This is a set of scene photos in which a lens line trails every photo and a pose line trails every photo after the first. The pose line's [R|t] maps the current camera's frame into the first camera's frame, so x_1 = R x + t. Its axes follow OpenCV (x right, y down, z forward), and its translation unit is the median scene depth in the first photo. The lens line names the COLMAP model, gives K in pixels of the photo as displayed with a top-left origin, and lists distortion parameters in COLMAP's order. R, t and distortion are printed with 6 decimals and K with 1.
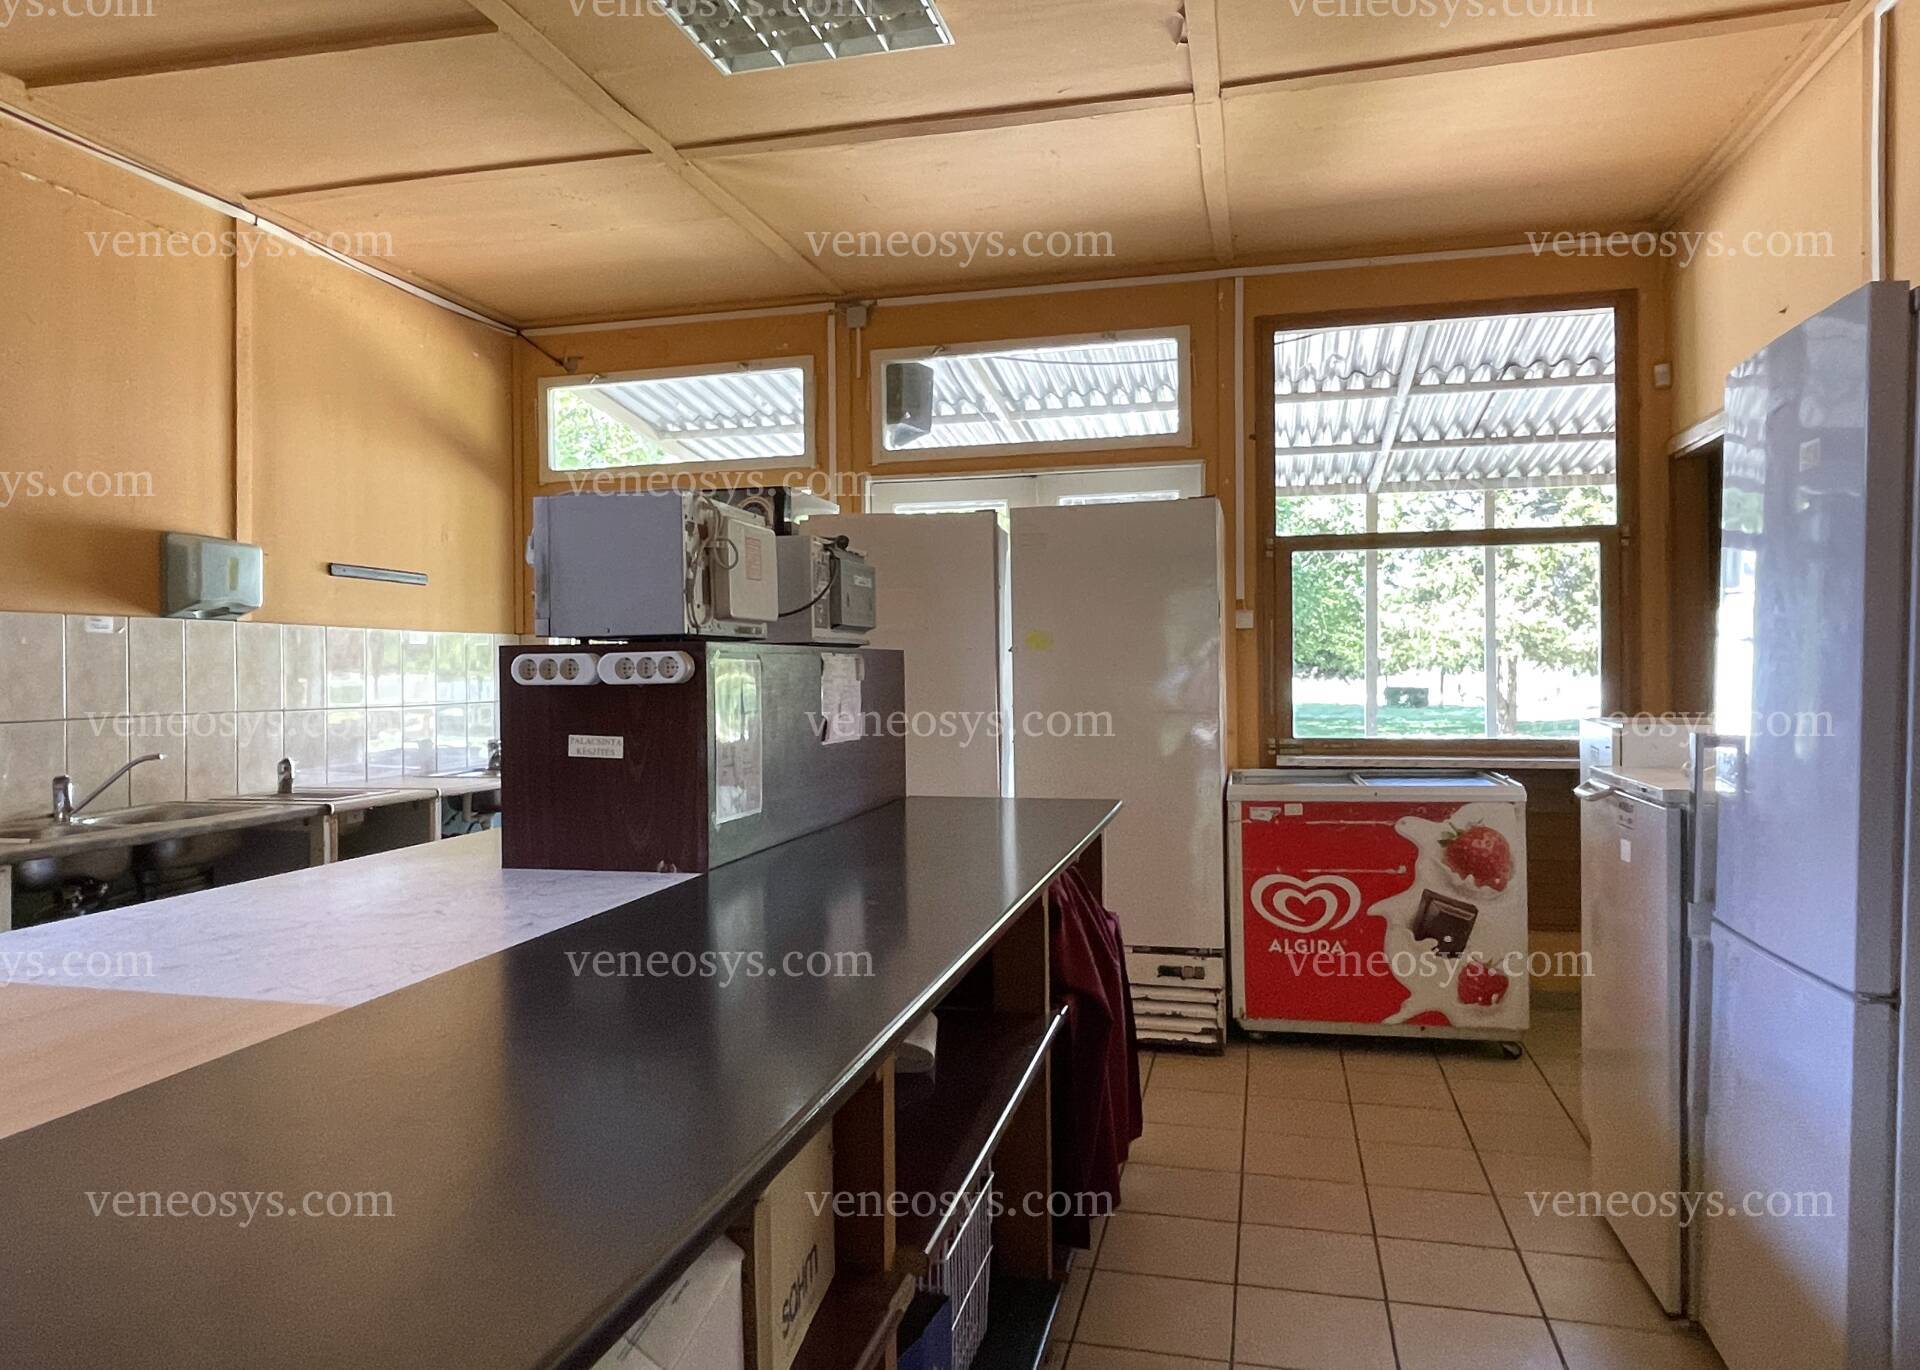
lens RADIAL K [[1212.3, 0, 960.0], [0, 1212.3, 685.0], [0, 0, 1]] dist [-0.008204, 0.000178]
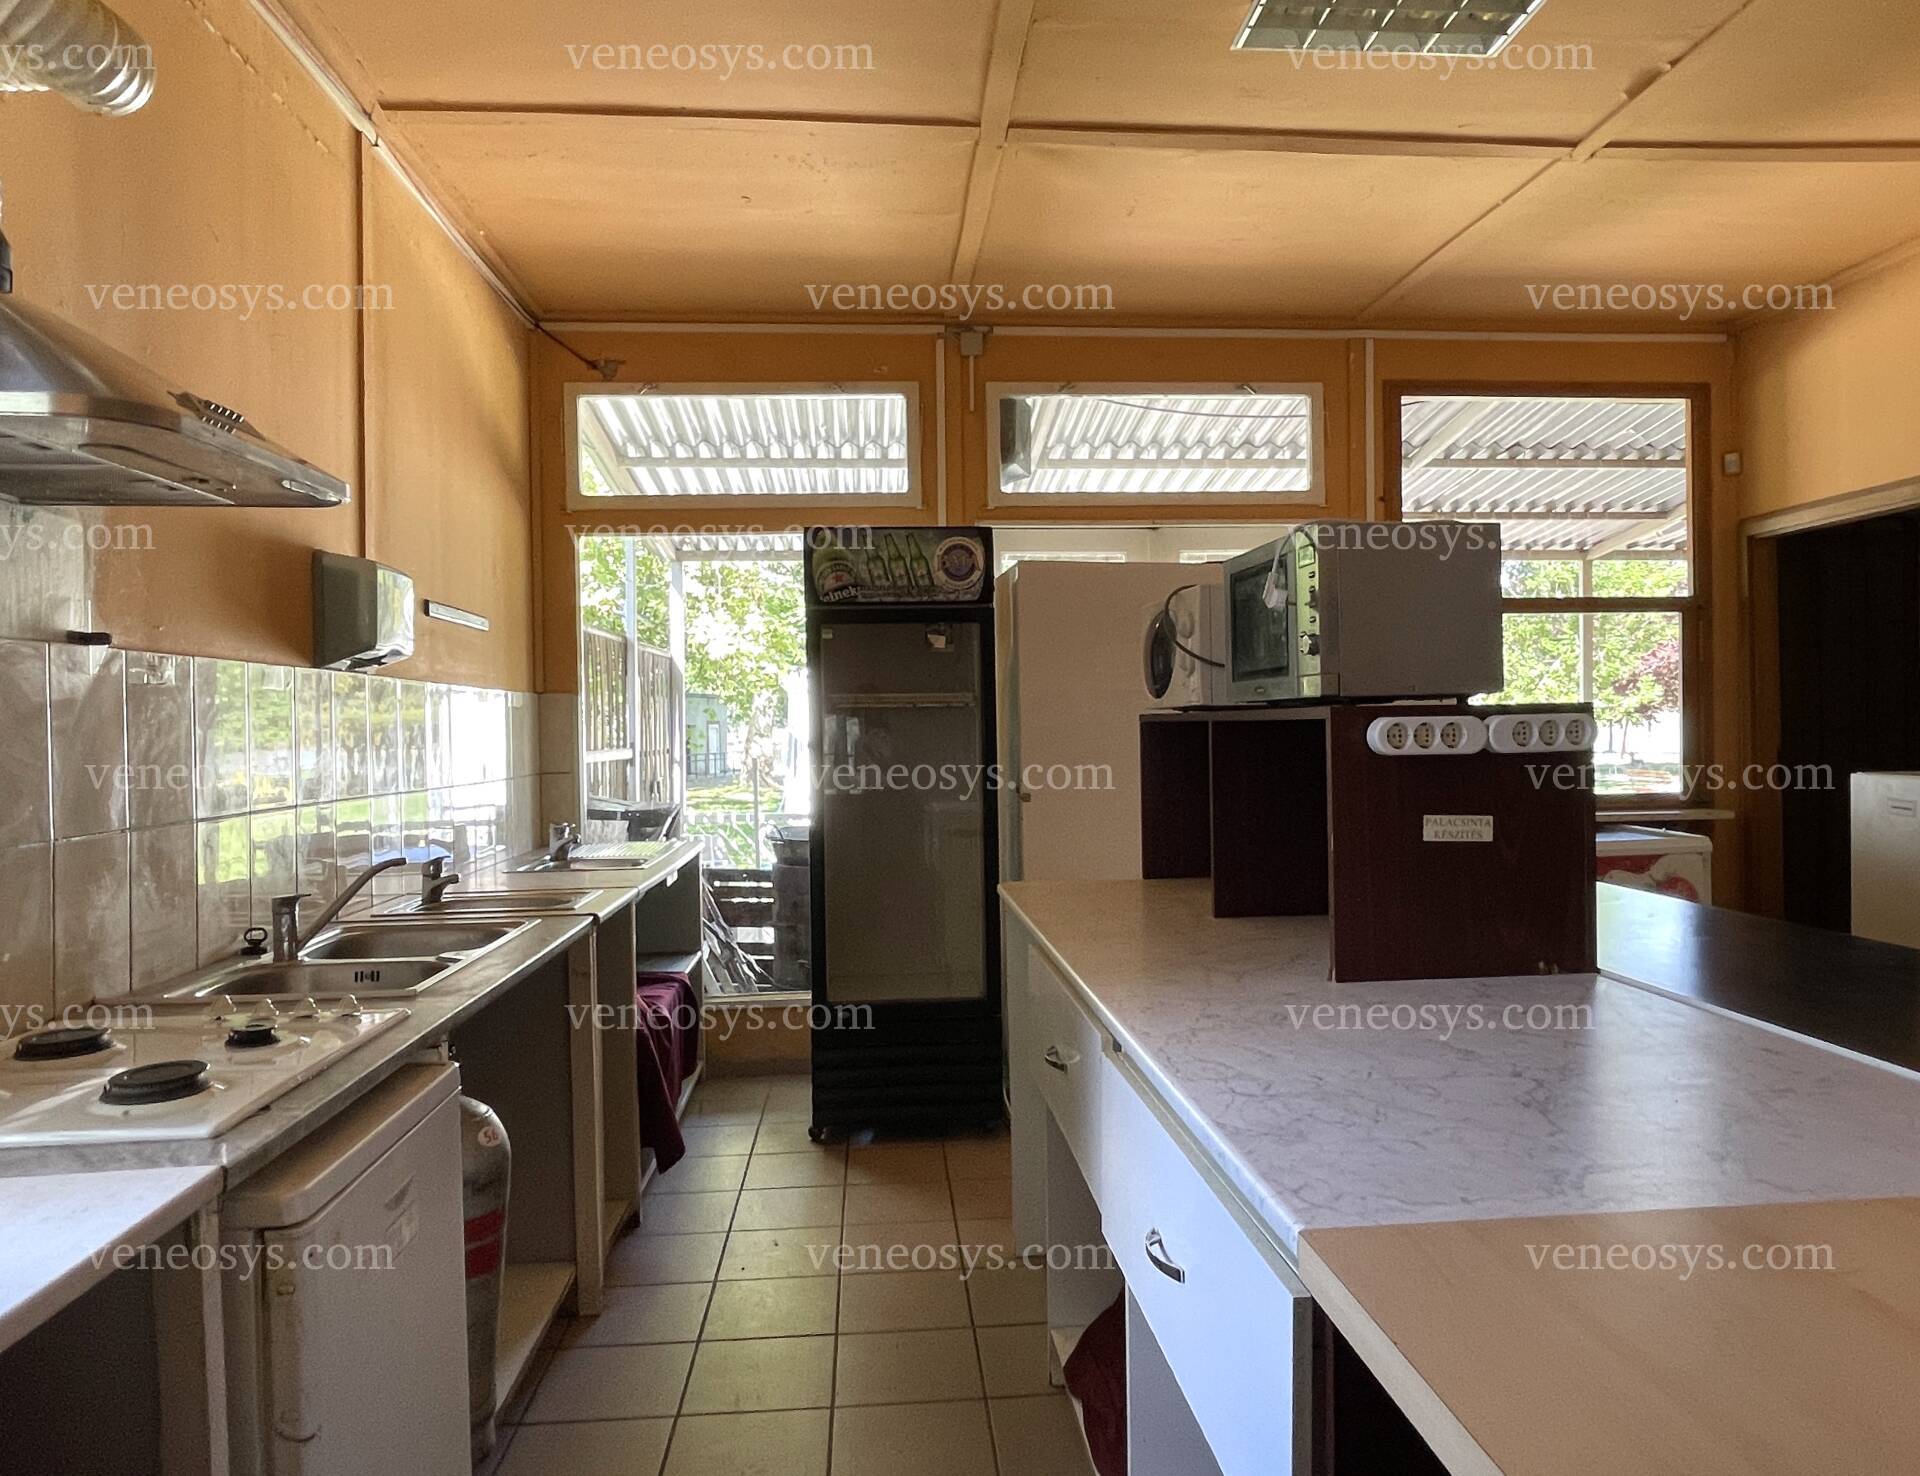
lens RADIAL K [[1233.5, 0, 960.0], [0, 1233.5, 738.0], [0, 0, 1]] dist [0.011673, -0.027144]
pose [[0.948251, -0.008981, 0.317394, -0.411688], [0.011453, 0.999917, -0.005924, -0.004625], [-0.317315, 0.009252, 0.948275, 0.139869]]
